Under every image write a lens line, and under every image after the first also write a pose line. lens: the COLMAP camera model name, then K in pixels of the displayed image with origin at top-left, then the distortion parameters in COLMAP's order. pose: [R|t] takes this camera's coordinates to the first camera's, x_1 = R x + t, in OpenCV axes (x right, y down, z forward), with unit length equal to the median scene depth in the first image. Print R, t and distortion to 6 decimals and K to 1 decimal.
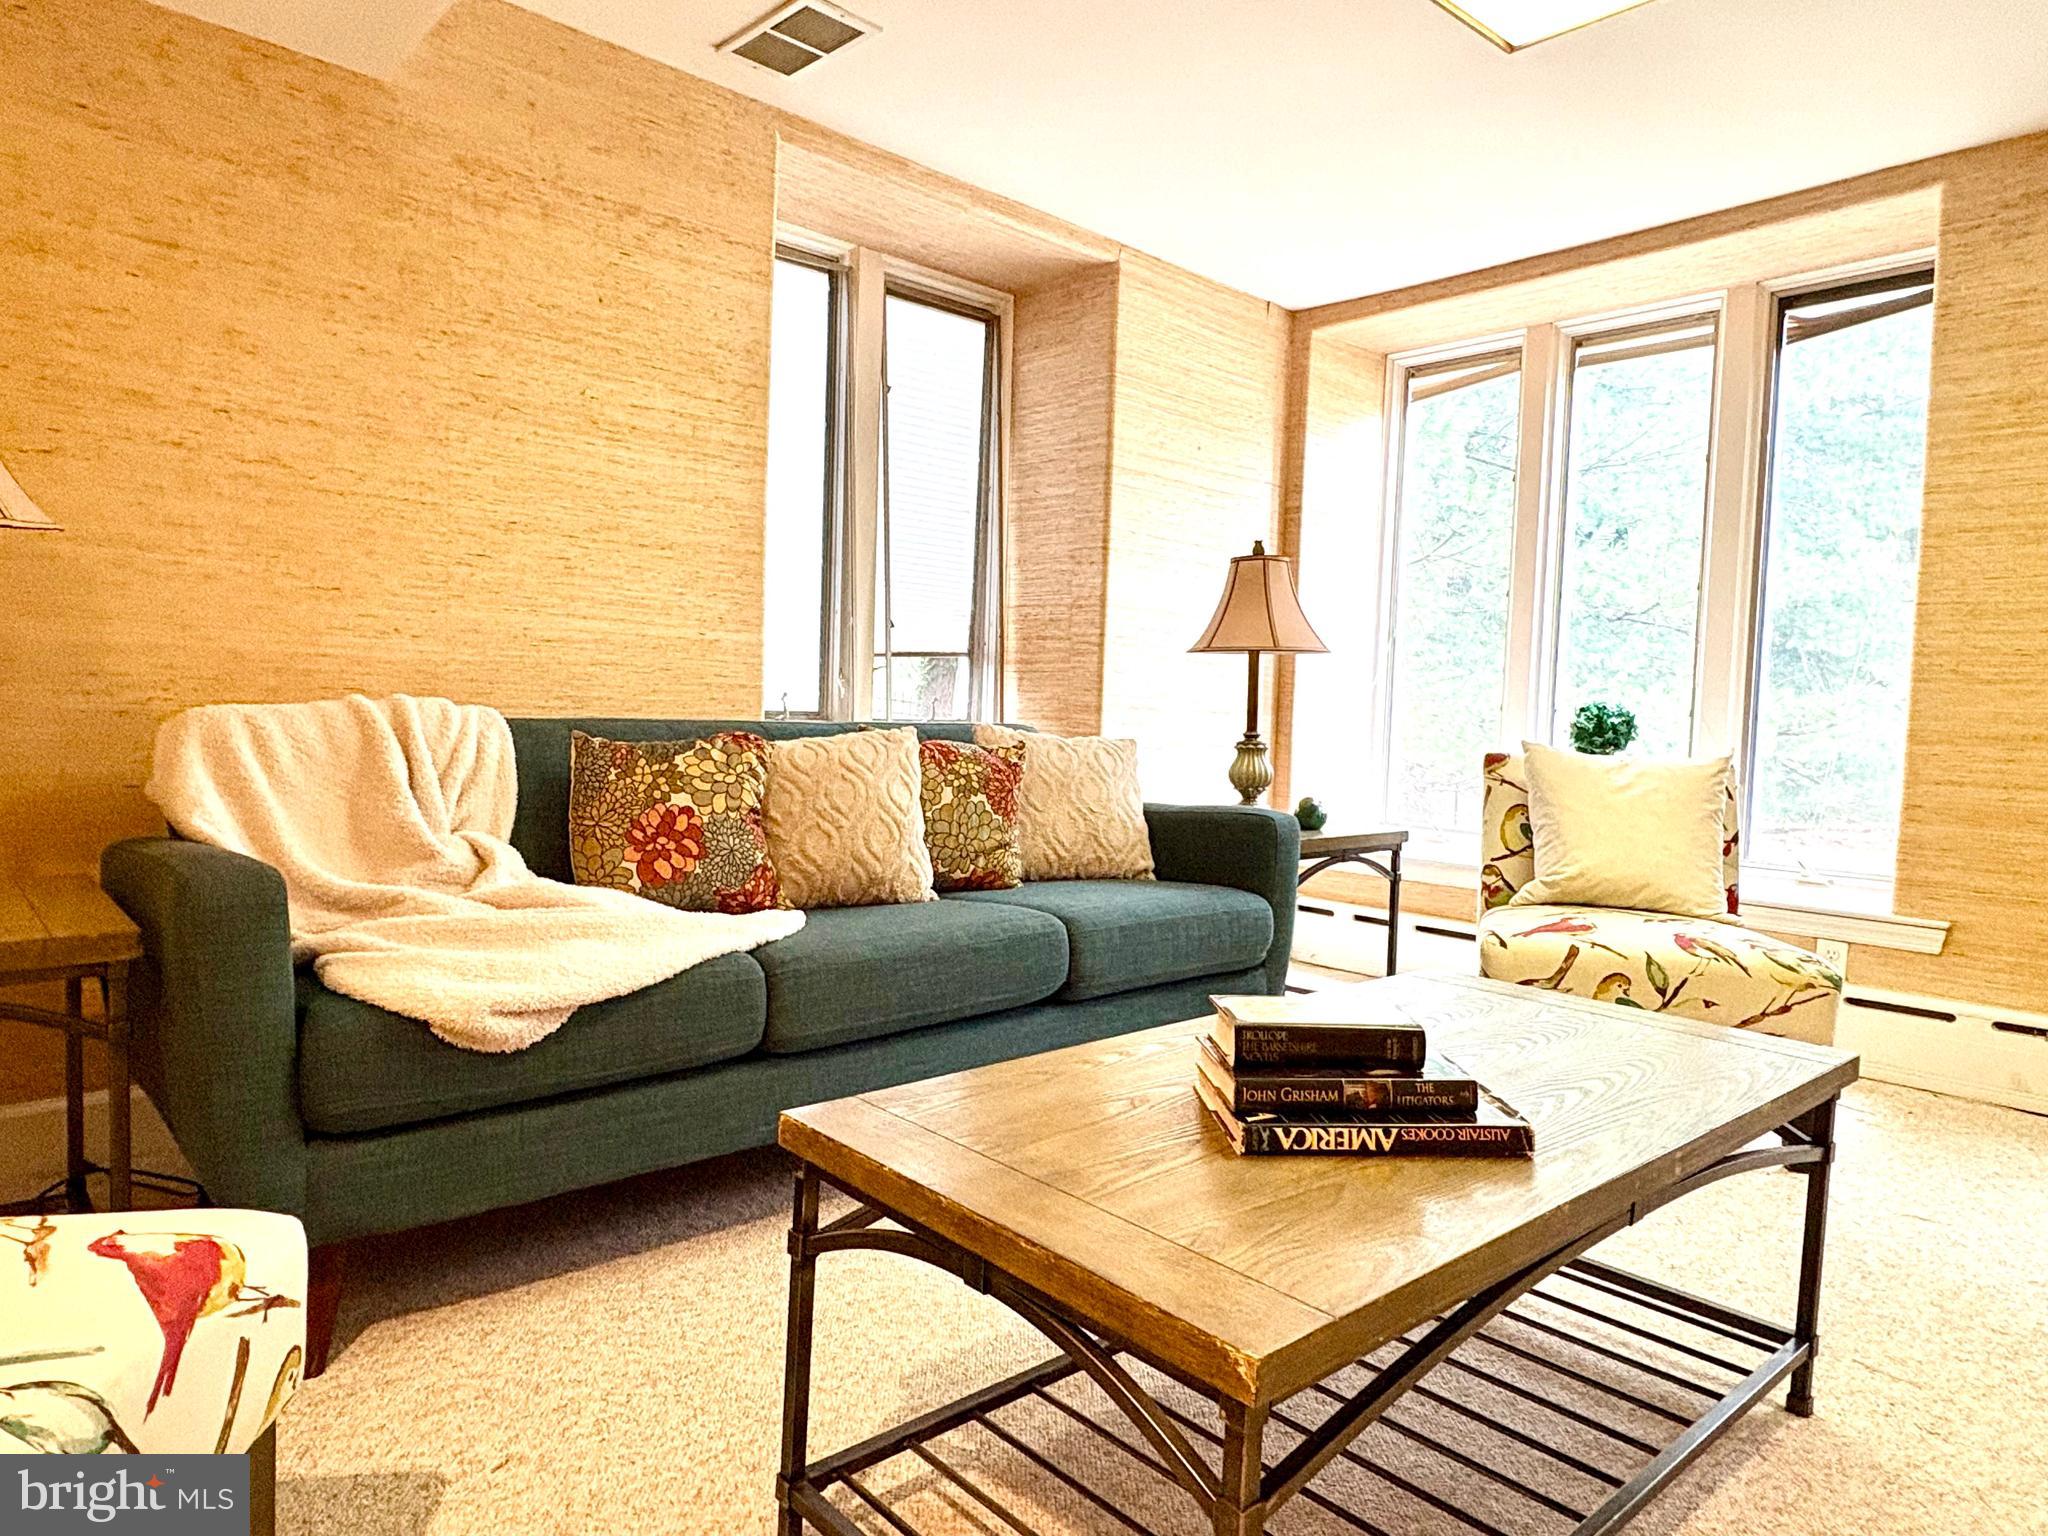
lens RADIAL K [[1272.9, 0, 1009.0], [0, 1272.9, 767.0], [0, 0, 1]] dist [-0.001876, 0.003121]
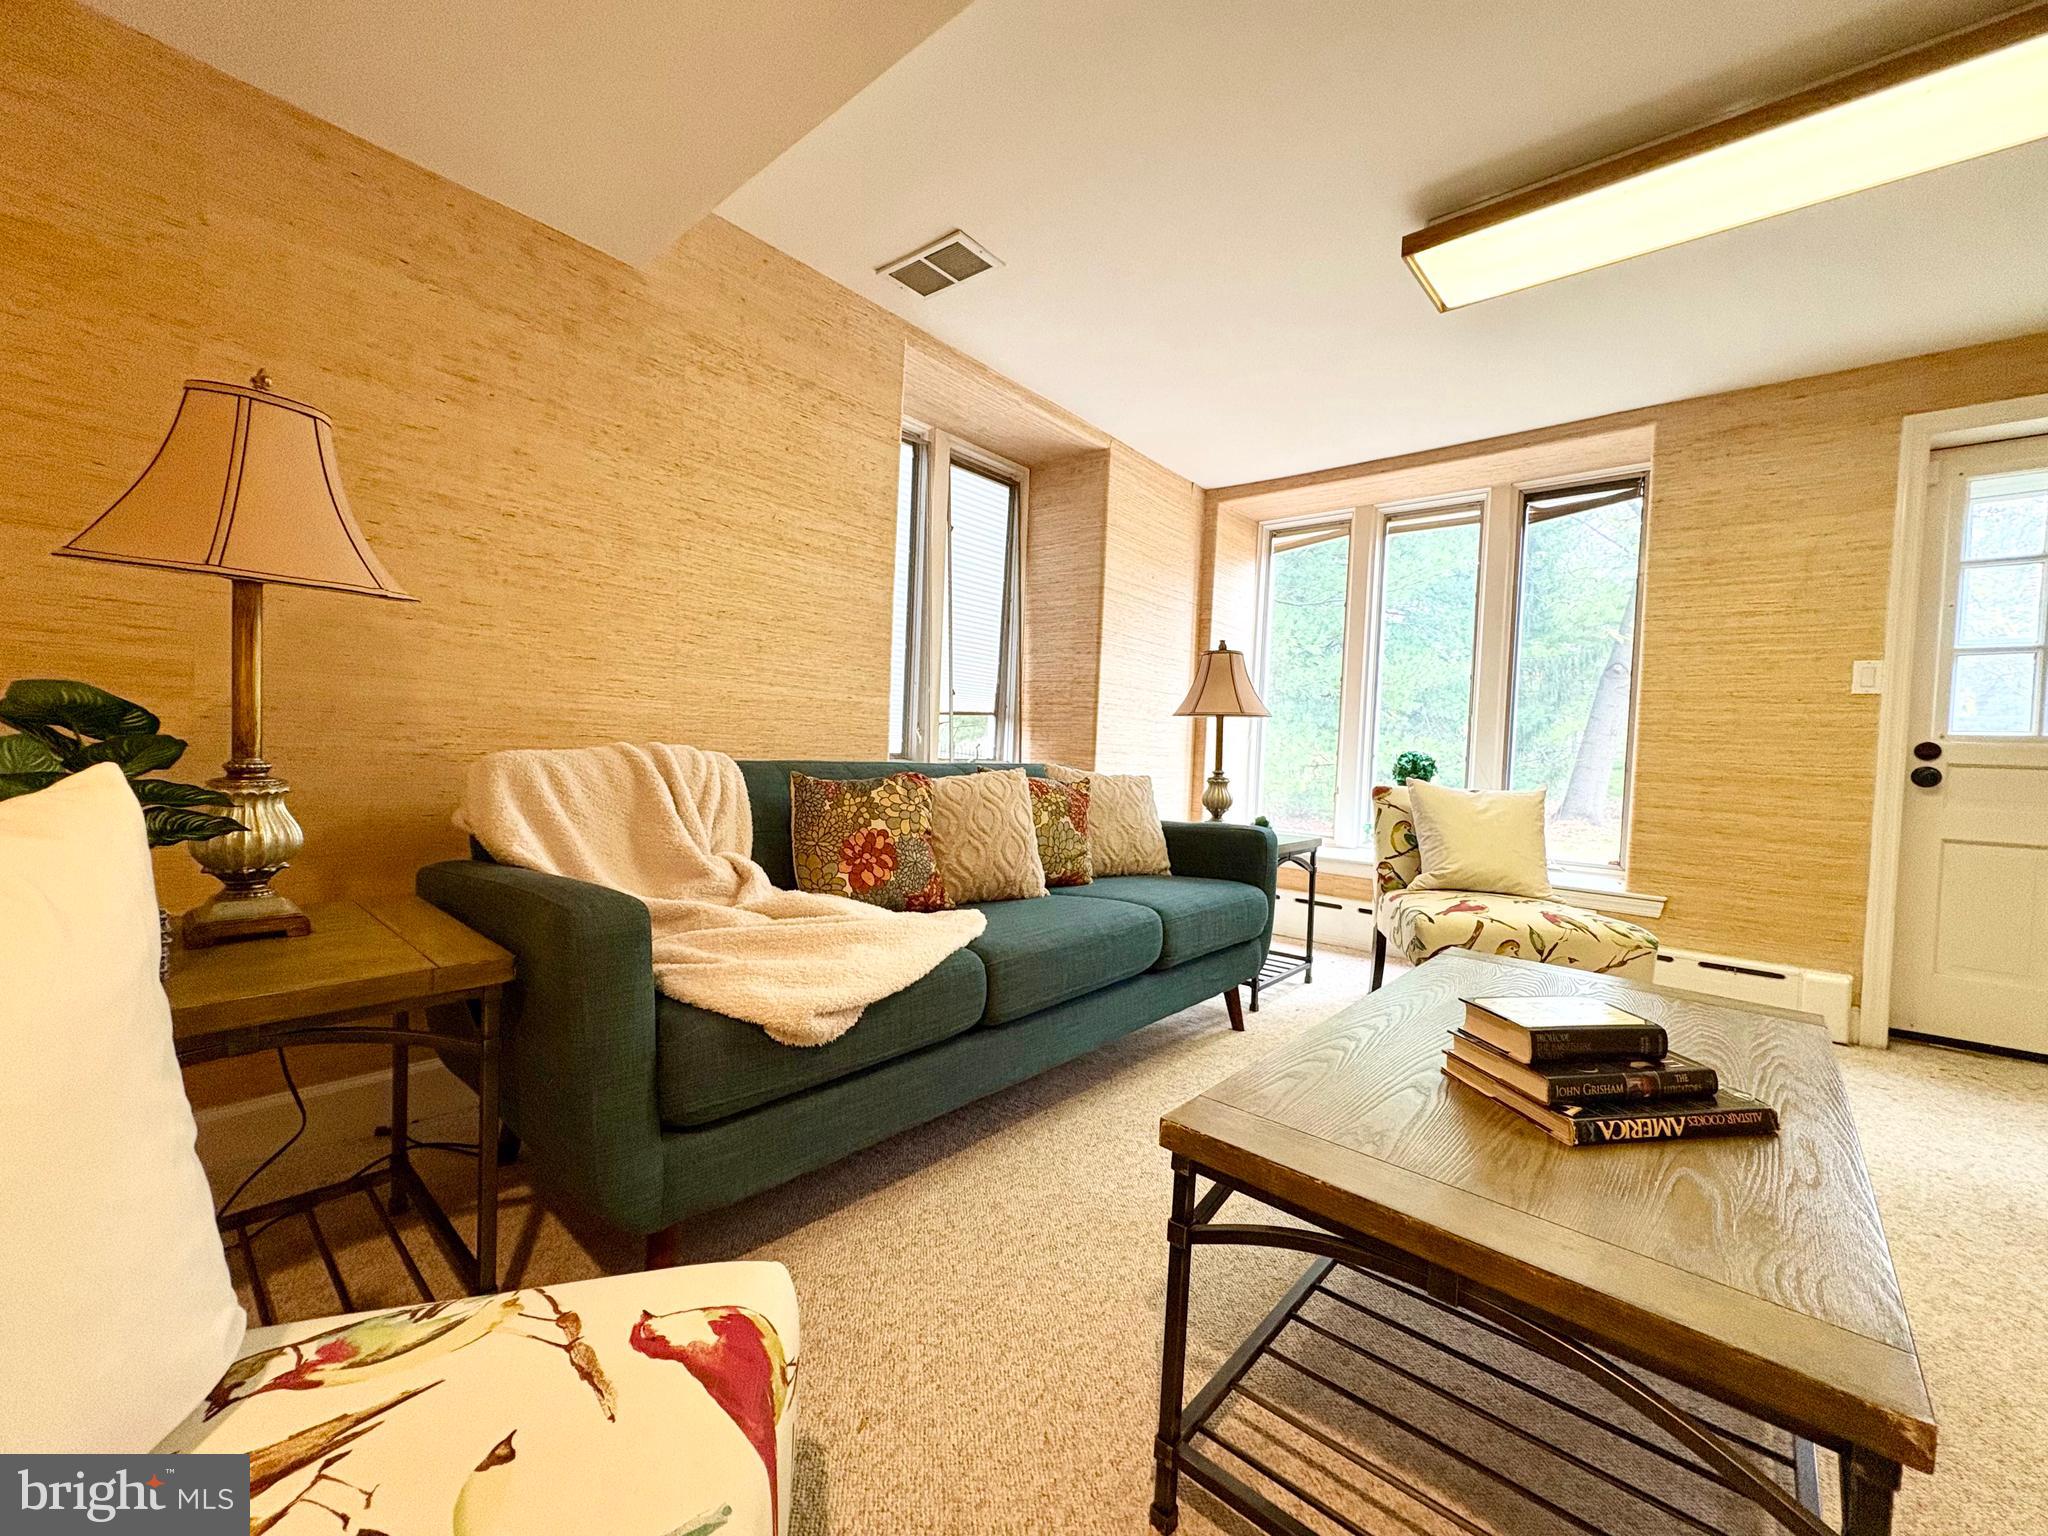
lens RADIAL K [[811.8, 0, 1018.1], [0, 811.8, 766.1], [0, 0, 1]] dist [0.000566, 0.000114]
pose [[0.992582, 0.006328, 0.121411, -0.181253], [-0.003693, 0.999753, -0.021914, -0.013998], [-0.121520, 0.021303, 0.992360, 0.126165]]
